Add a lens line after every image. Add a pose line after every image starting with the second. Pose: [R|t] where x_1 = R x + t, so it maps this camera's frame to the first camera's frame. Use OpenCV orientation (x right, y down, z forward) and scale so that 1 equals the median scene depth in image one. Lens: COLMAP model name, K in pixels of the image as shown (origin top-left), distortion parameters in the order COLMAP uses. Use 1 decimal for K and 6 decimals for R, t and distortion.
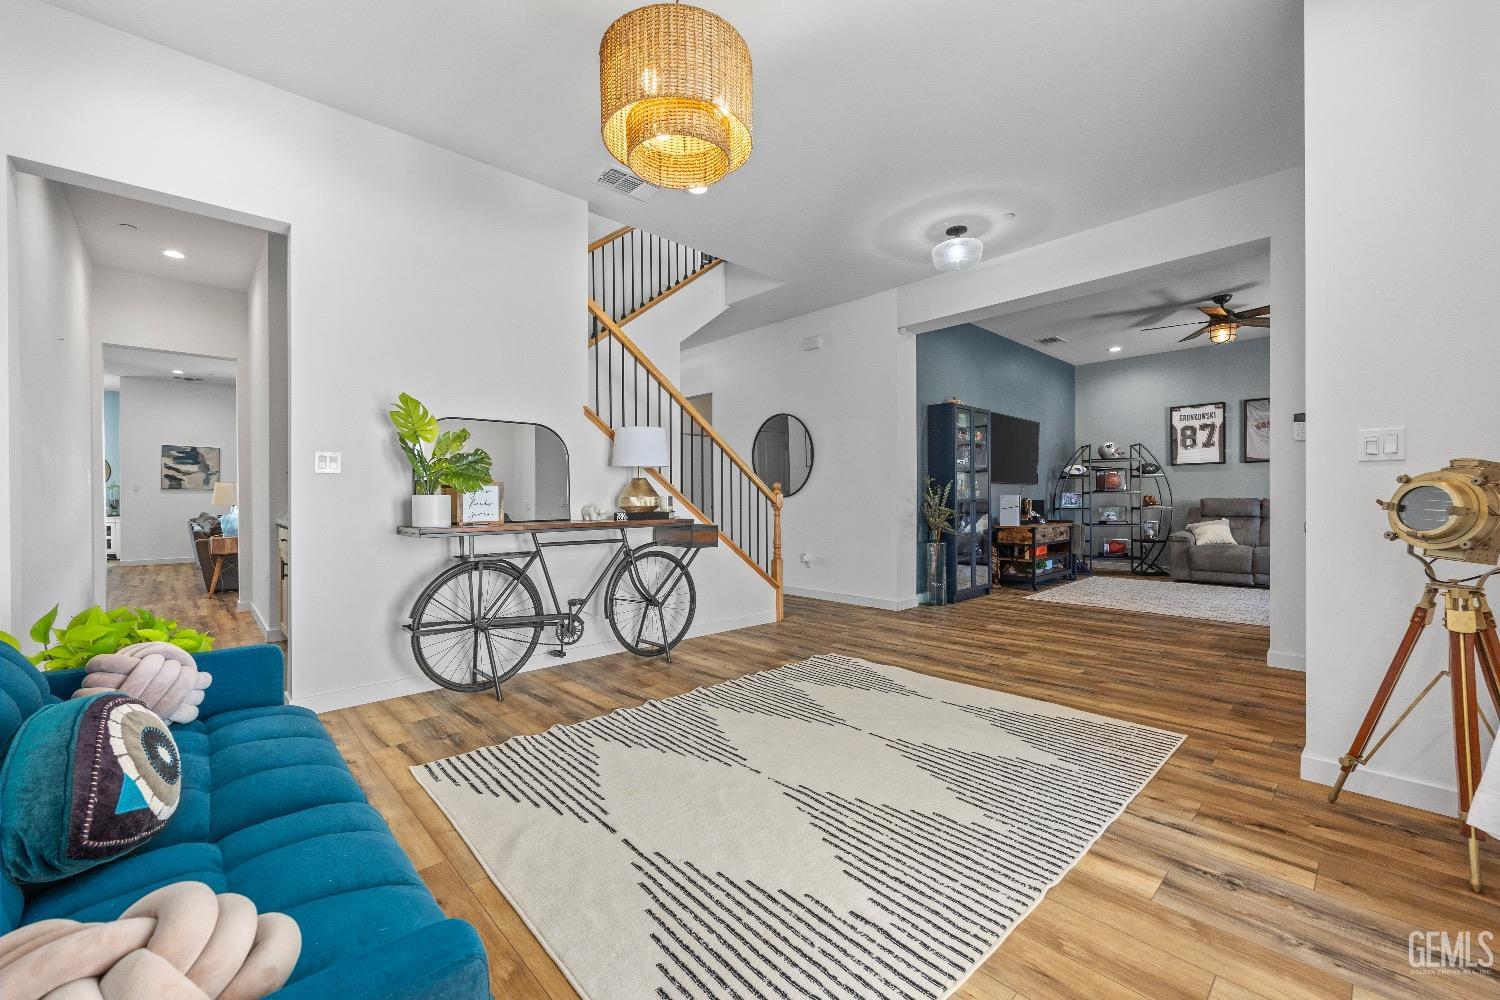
lens RADIAL K [[603.7, 0, 748.7], [0, 603.7, 502.1], [0, 0, 1]] dist [-0.002634, -0.000007]
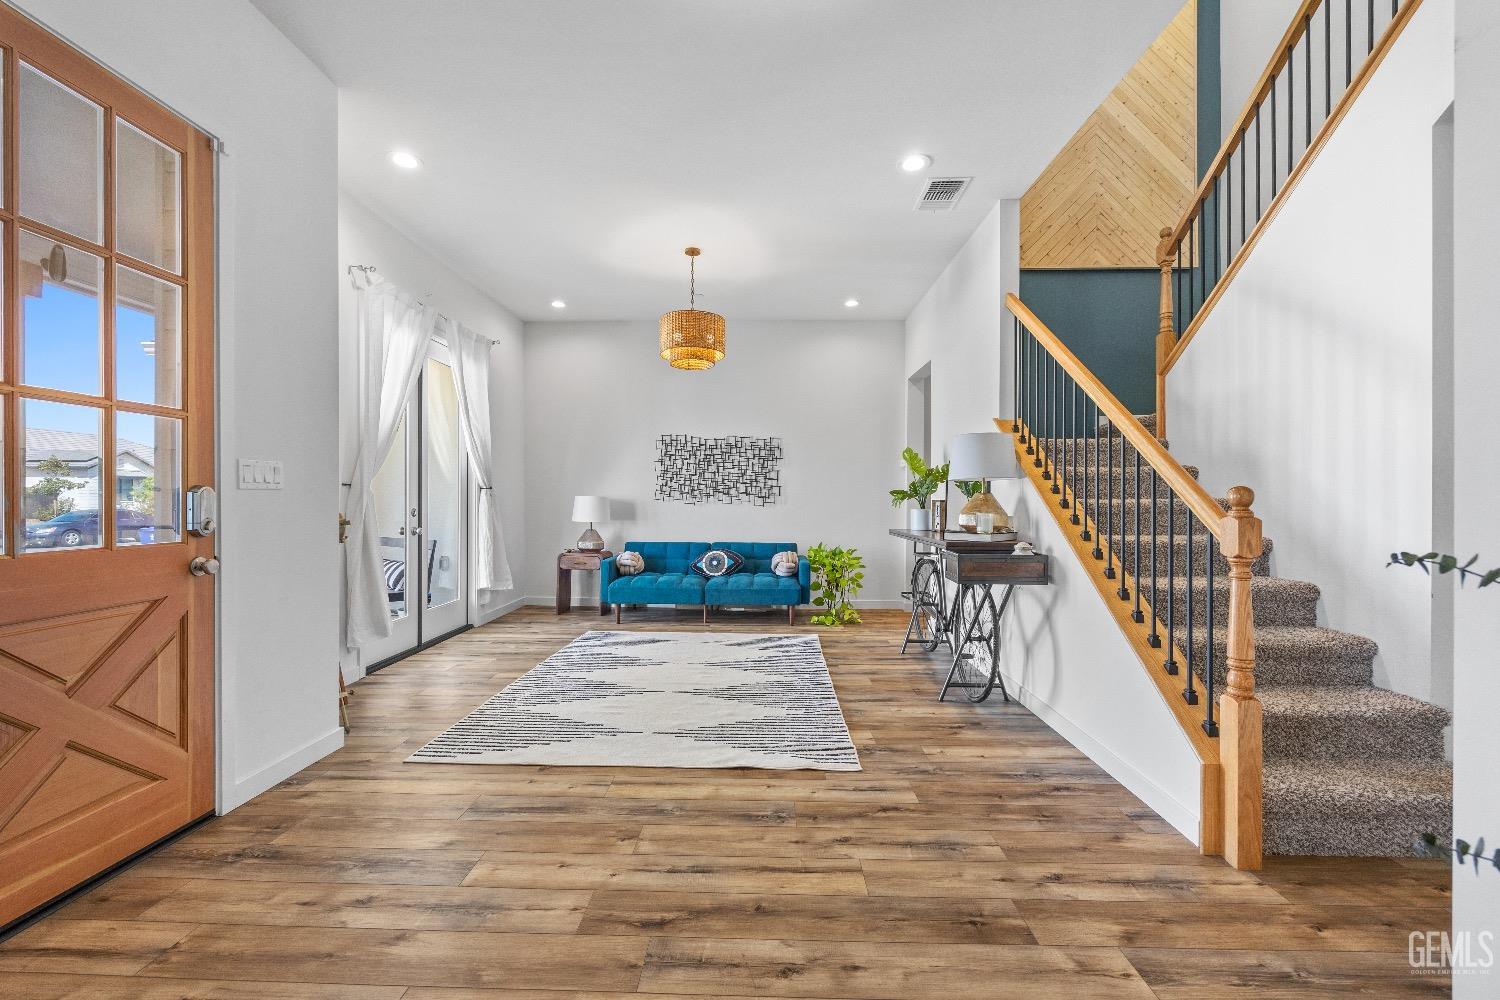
lens RADIAL K [[603.7, 0, 748.7], [0, 603.7, 502.1], [0, 0, 1]] dist [-0.002634, -0.000007]
pose [[-0.702591, 0.004354, -0.711580, 0.701672], [-0.003953, 0.999942, 0.010021, -0.034857], [0.711583, 0.009854, -0.702533, 1.425973]]
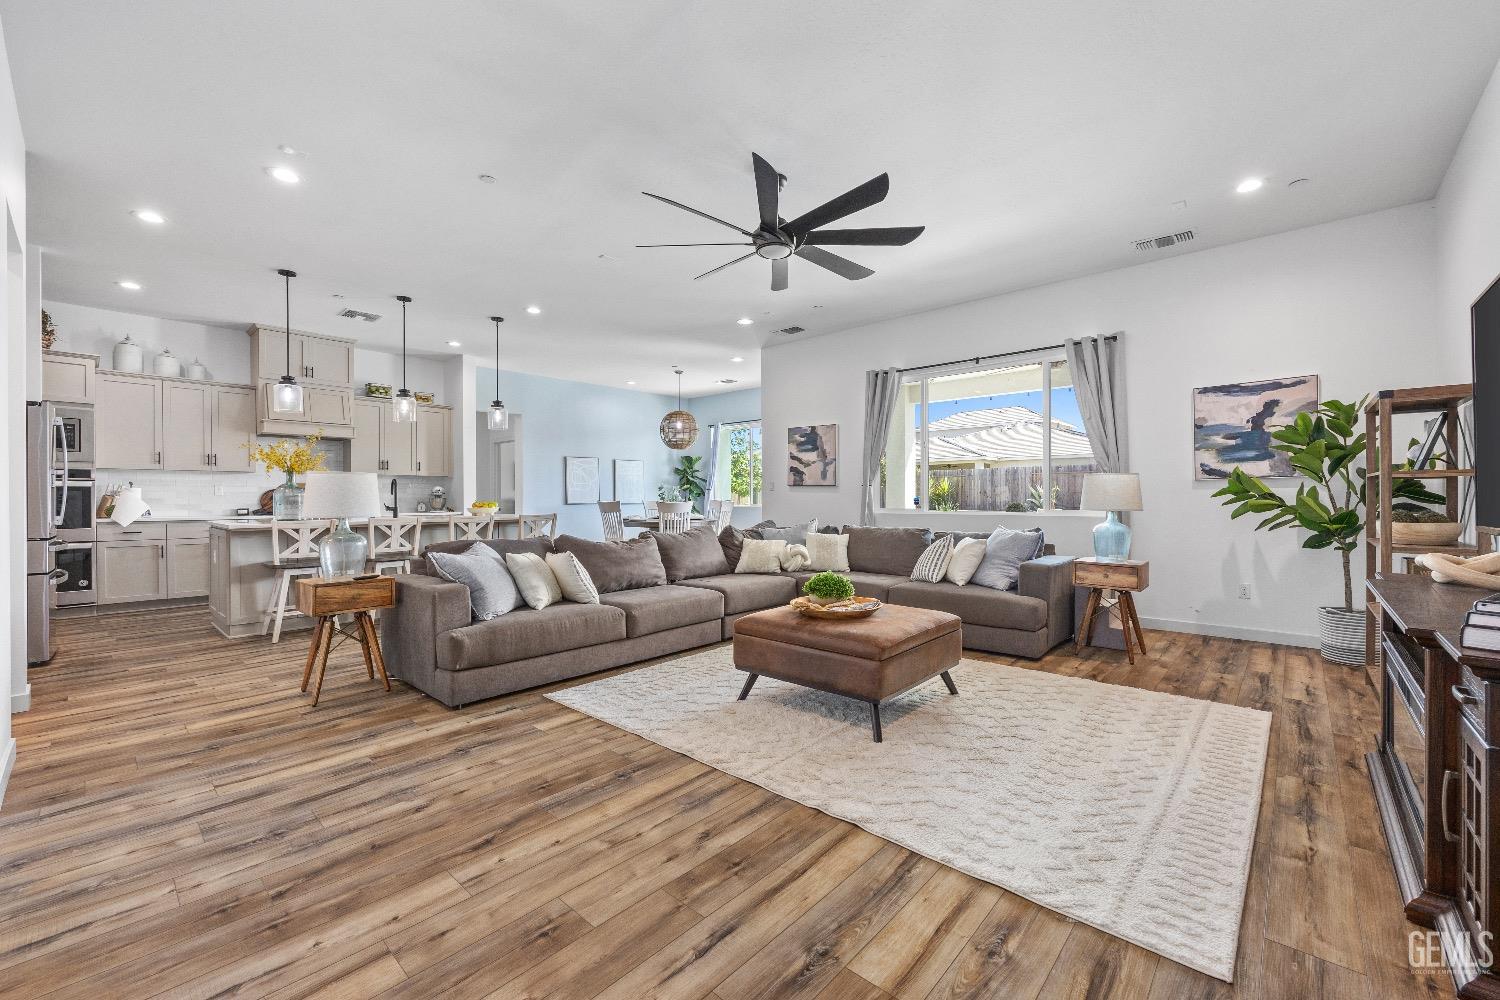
lens RADIAL K [[599.7, 0, 750.0], [0, 599.7, 500.0], [0, 0, 1]] dist [-0.006584, 0.000096]
pose [[0.081307, 0.008293, -0.996655, -0.559269], [-0.003106, 0.999963, 0.008067, -0.025283], [0.996684, 0.002440, 0.081330, 2.256591]]
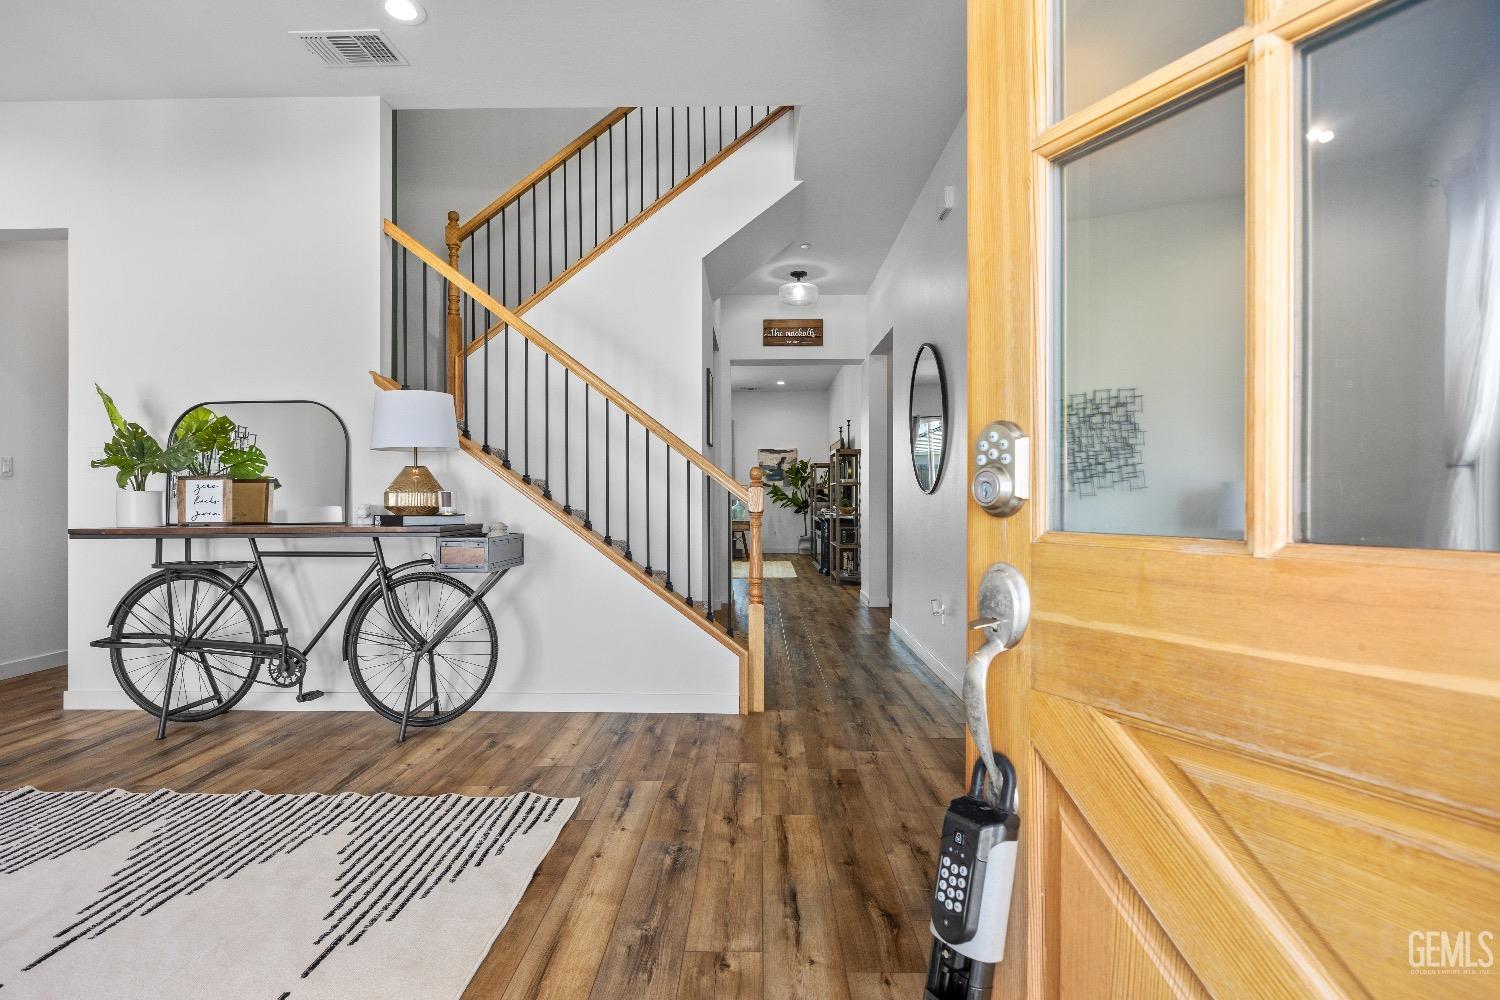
lens RADIAL K [[729.6, 0, 750.0], [0, 729.6, 500.0], [0, 0, 1]] dist [-0.015222, 0.000497]
pose [[0.721999, 0.003660, -0.691884, 0.702998], [-0.004407, 0.999990, 0.000691, -0.002943], [0.691880, 0.002550, 0.722008, 0.690036]]
